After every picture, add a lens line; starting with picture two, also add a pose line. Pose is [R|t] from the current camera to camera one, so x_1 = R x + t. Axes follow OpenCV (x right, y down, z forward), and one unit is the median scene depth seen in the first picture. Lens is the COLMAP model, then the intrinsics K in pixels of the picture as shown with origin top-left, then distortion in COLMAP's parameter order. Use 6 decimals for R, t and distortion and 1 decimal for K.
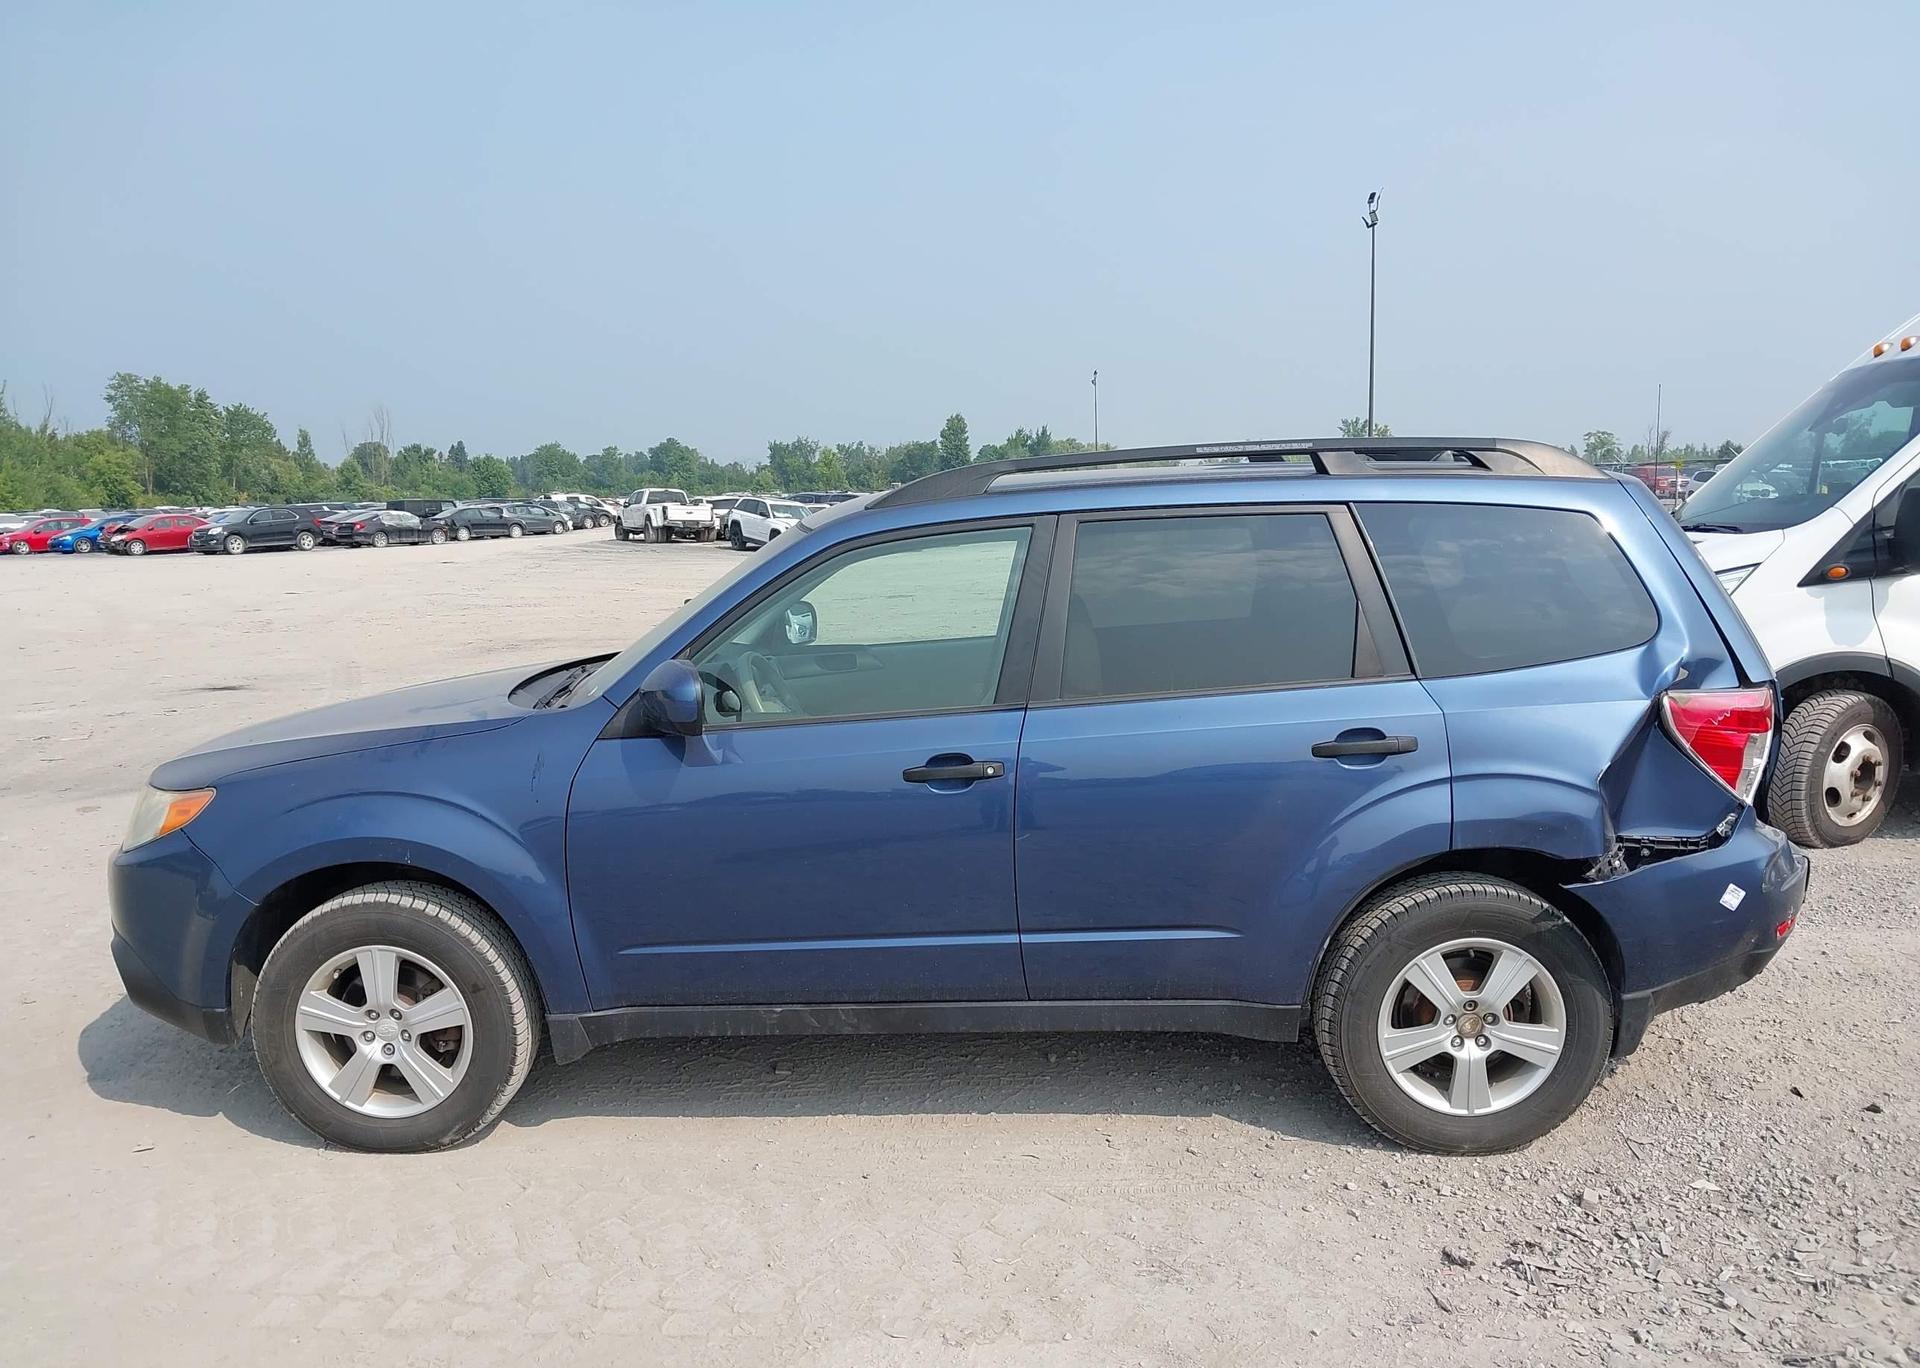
lens RADIAL K [[1617.5, 0, 956.4], [0, 1617.5, 650.5], [0, 0, 1]] dist [0.074997, -0.221947]
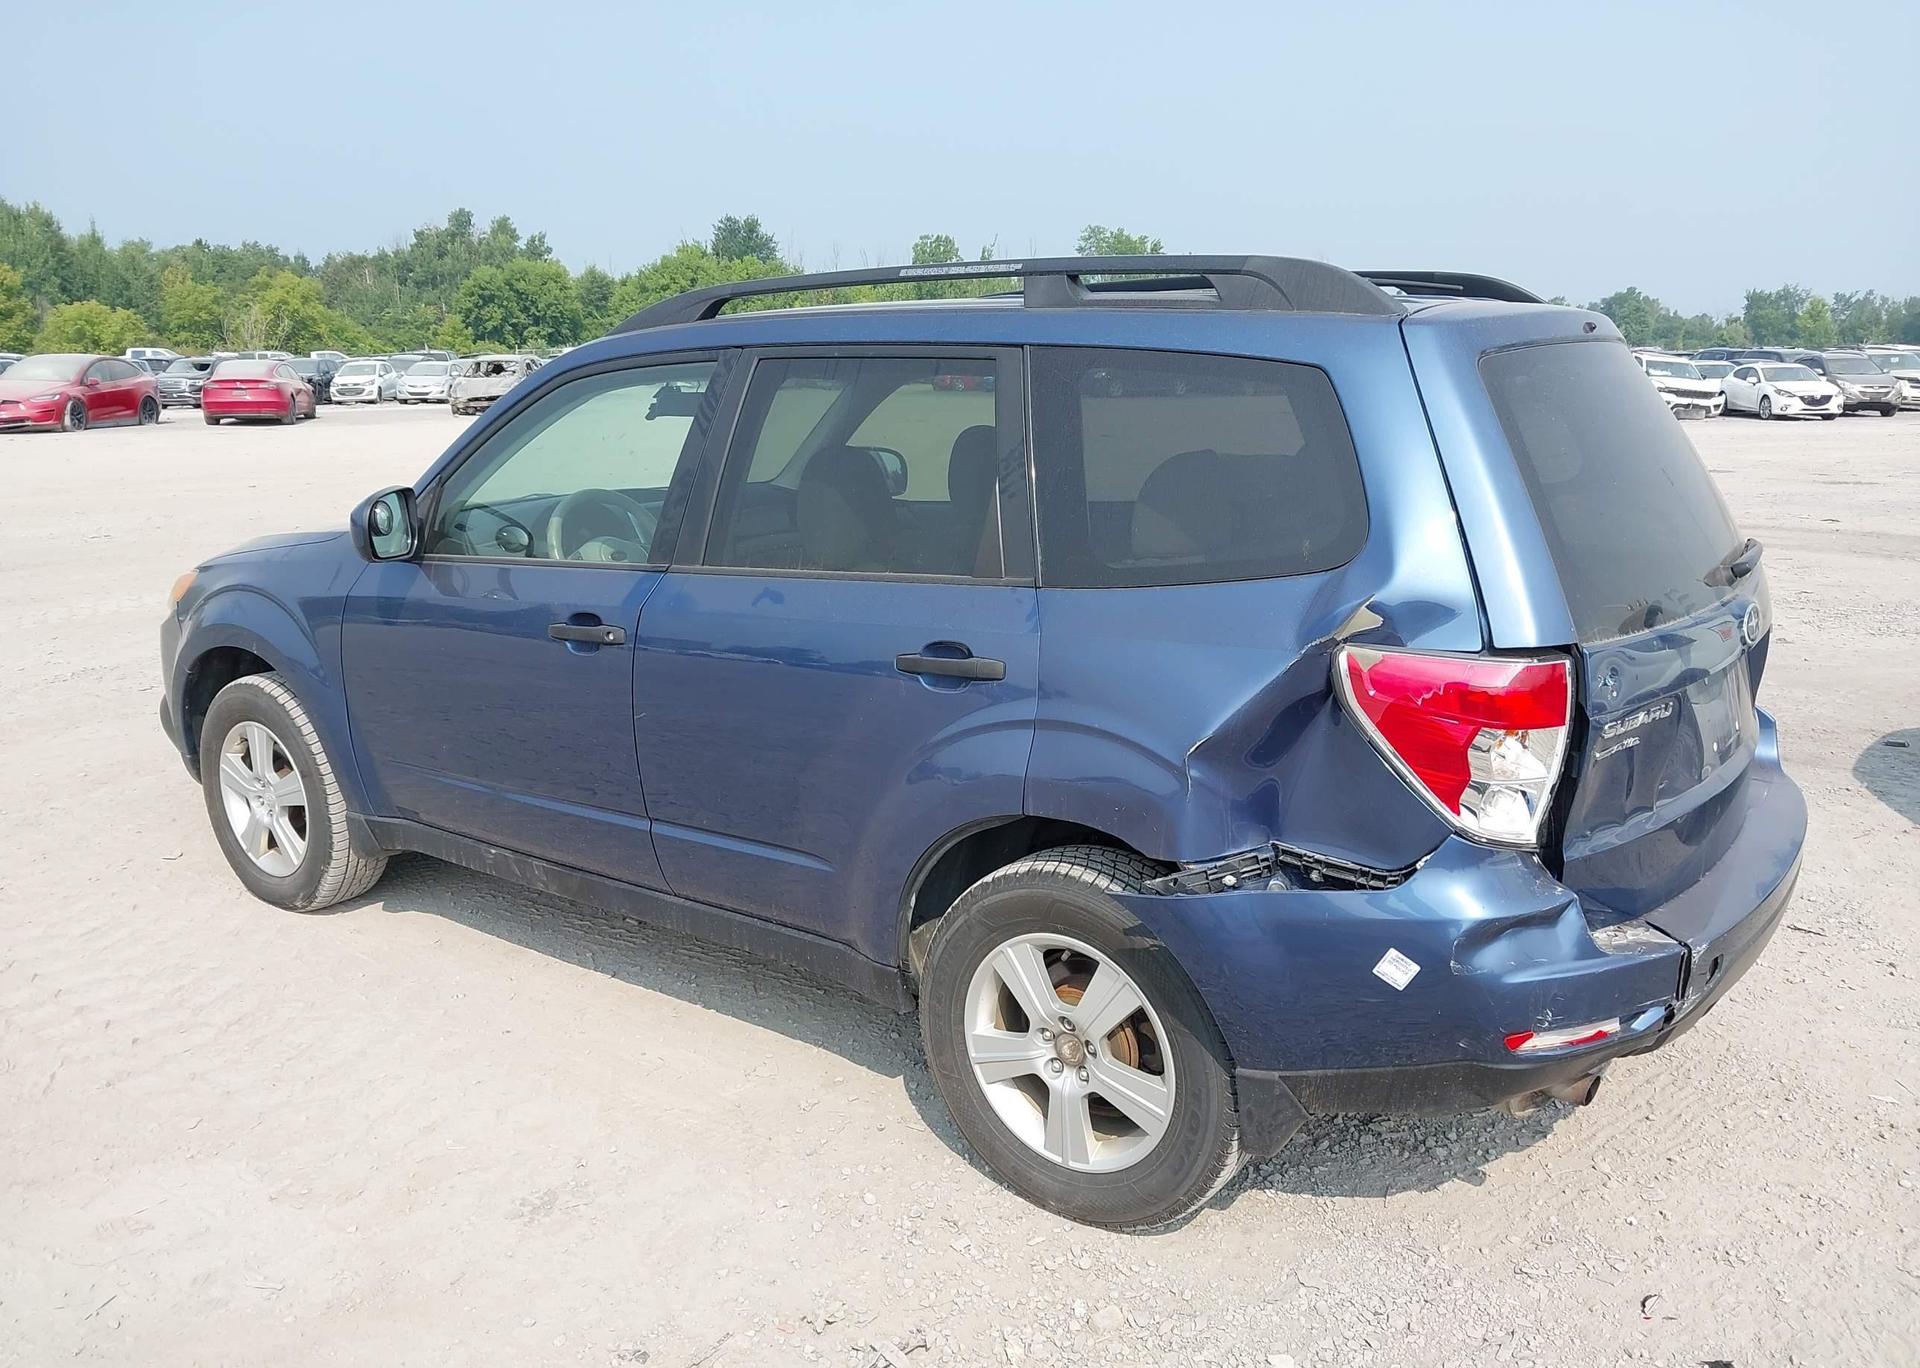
lens RADIAL K [[1595.1, 0, 943.3], [0, 1595.1, 686.8], [0, 0, 1]] dist [0.003075, 0.003171]
pose [[0.815966, 0.141740, -0.560454, 0.080680], [-0.076670, 0.987446, 0.138103, -0.004192], [0.572993, -0.069717, 0.816589, 0.045632]]
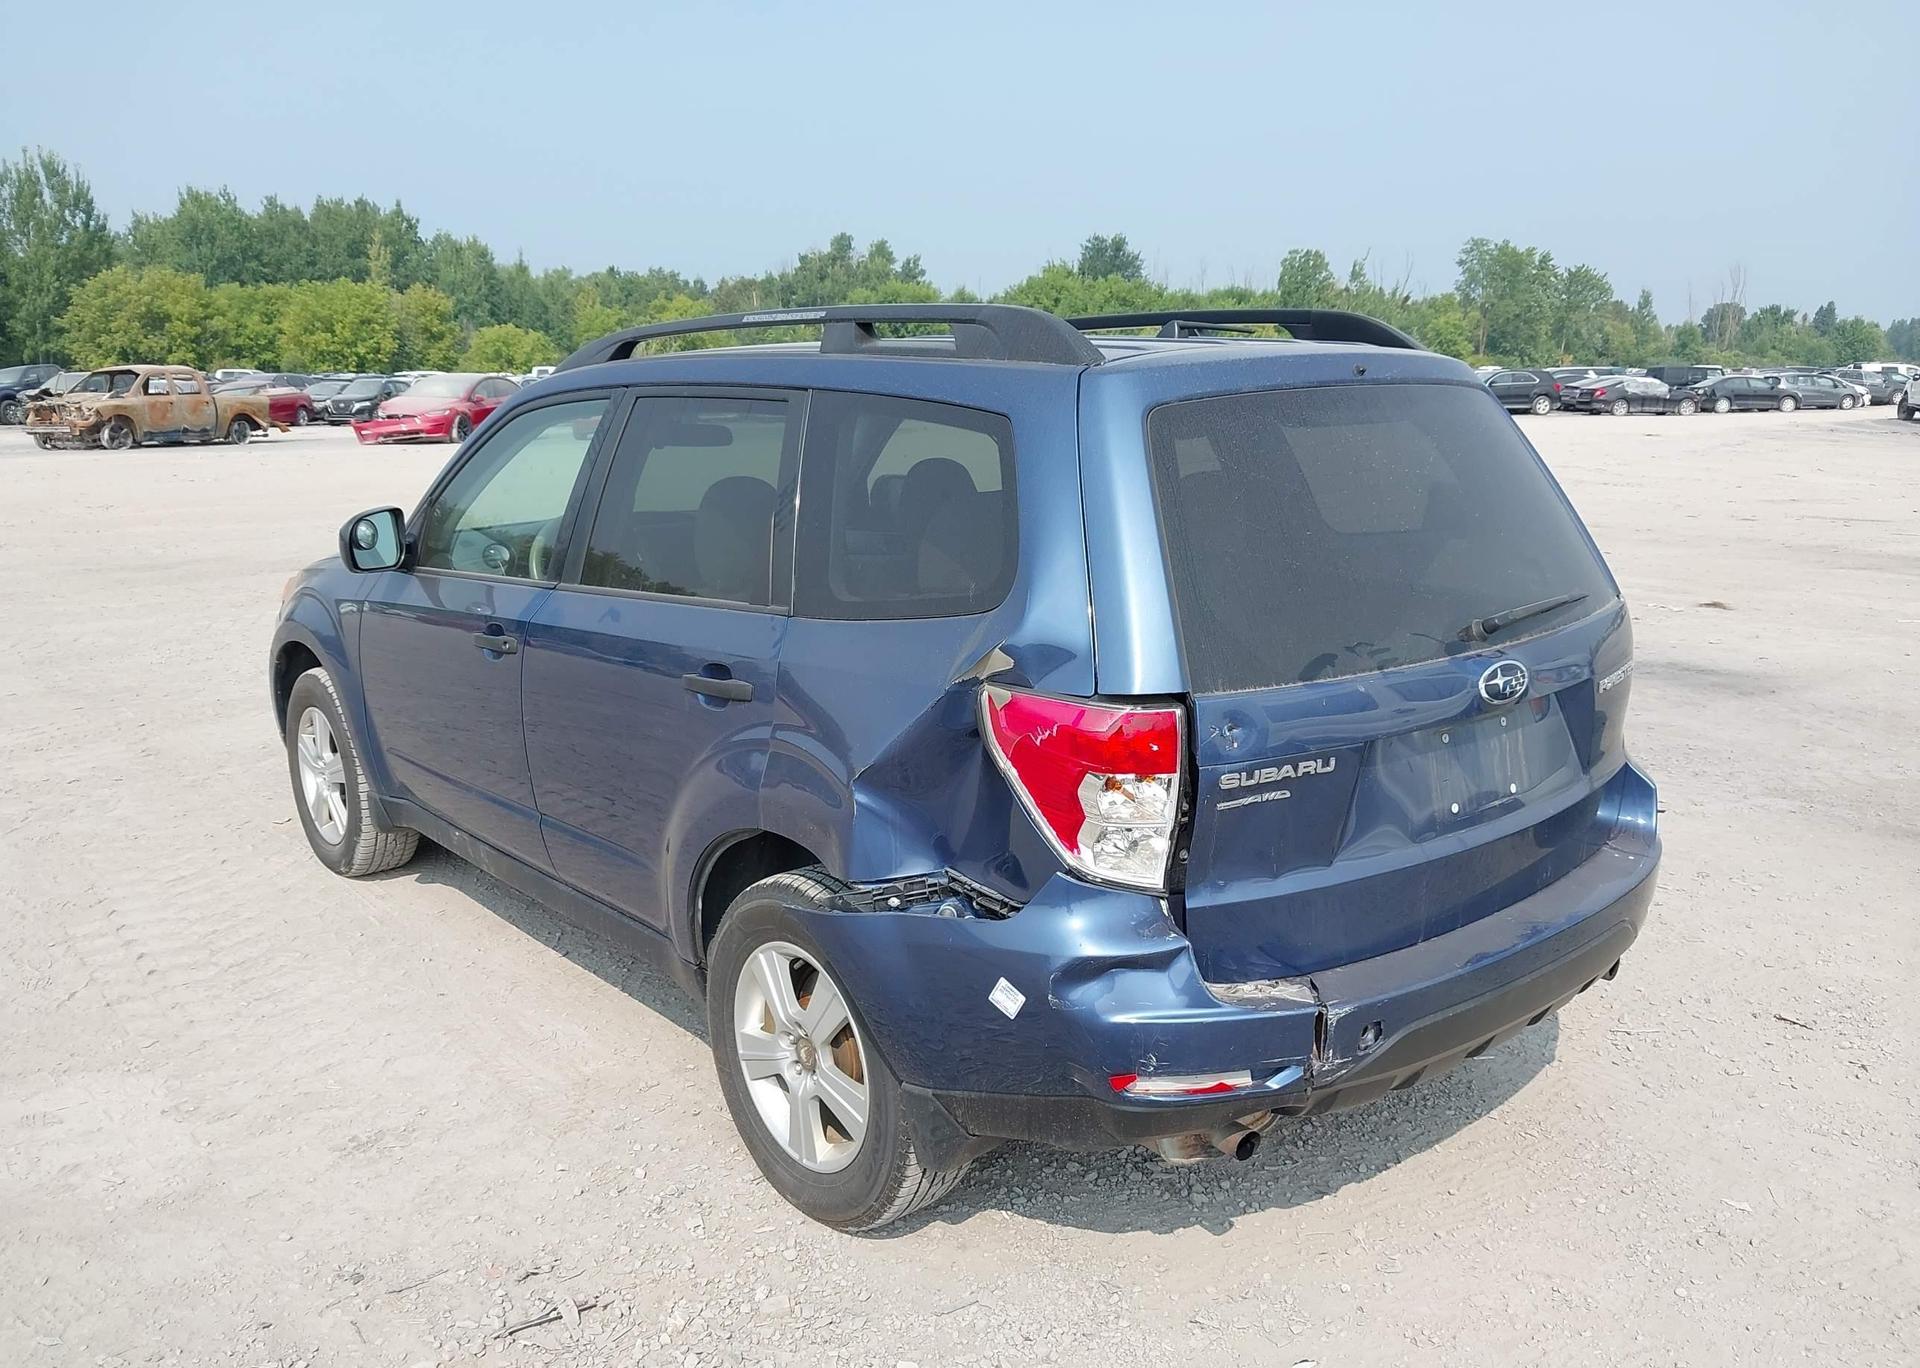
lens RADIAL K [[1601.4, 0, 935.9], [0, 1601.4, 688.7], [0, 0, 1]] dist [0.002763, 0.005427]
pose [[0.649635, 0.172500, -0.740418, 0.111387], [-0.091306, 0.984572, 0.149272, -0.008577], [0.754744, -0.029368, 0.655362, 0.065784]]
